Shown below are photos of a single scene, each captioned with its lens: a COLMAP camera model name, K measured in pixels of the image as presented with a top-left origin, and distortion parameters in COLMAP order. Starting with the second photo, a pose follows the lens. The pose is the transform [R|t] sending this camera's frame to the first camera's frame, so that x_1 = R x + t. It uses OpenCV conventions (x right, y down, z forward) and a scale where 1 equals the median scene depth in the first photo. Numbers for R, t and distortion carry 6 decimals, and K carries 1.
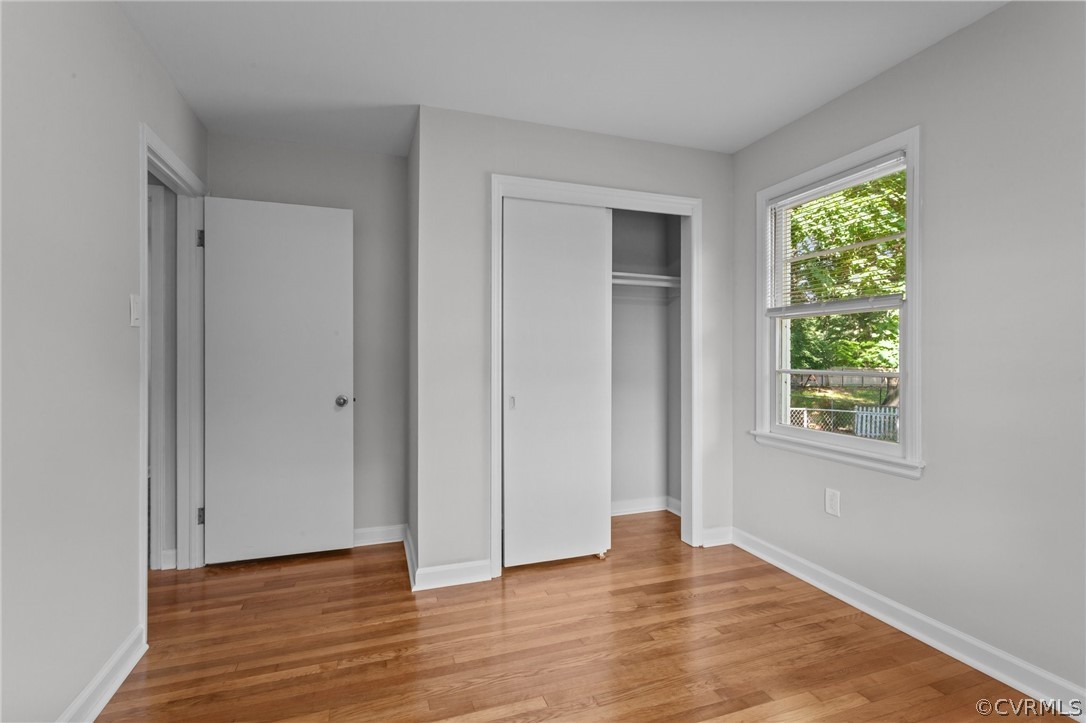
lens RADIAL K [[515.4, 0, 547.6], [0, 515.4, 360.2], [0, 0, 1]] dist [-0.000509, 0.002049]
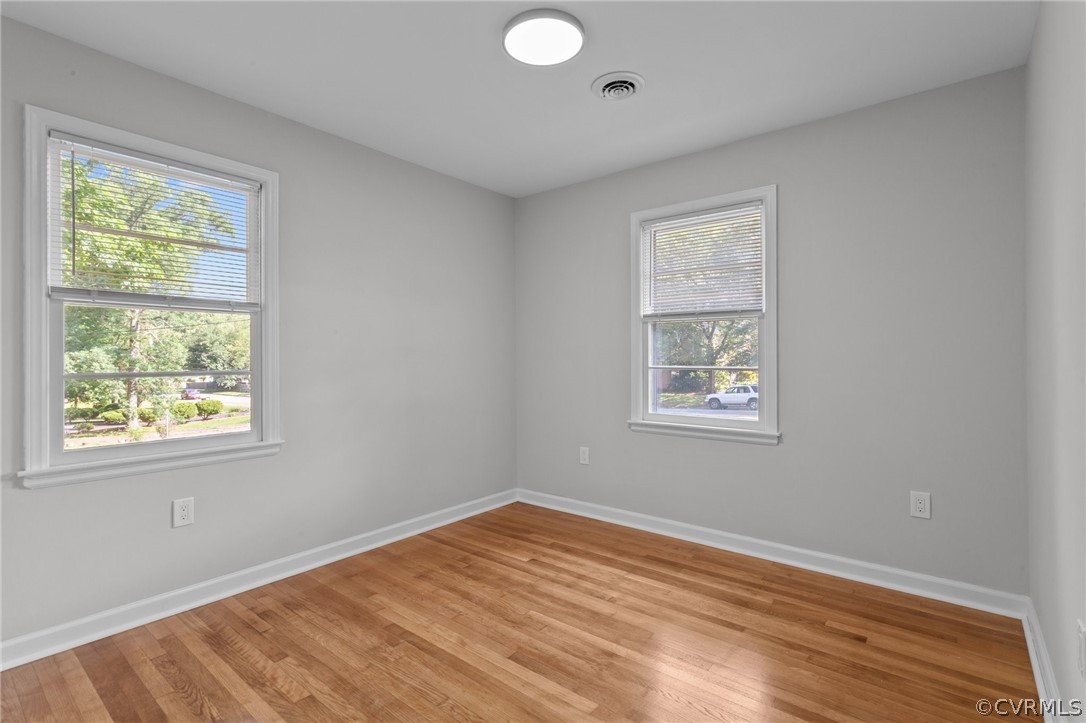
lens RADIAL K [[515.4, 0, 544.9], [0, 515.4, 358.4], [0, 0, 1]] dist [-0.000509, 0.002049]
pose [[-0.530166, 0.005734, 0.847875, -0.659807], [0.013531, 0.999907, 0.001698, 0.004404], [-0.847786, 0.012373, -0.530194, 1.050465]]
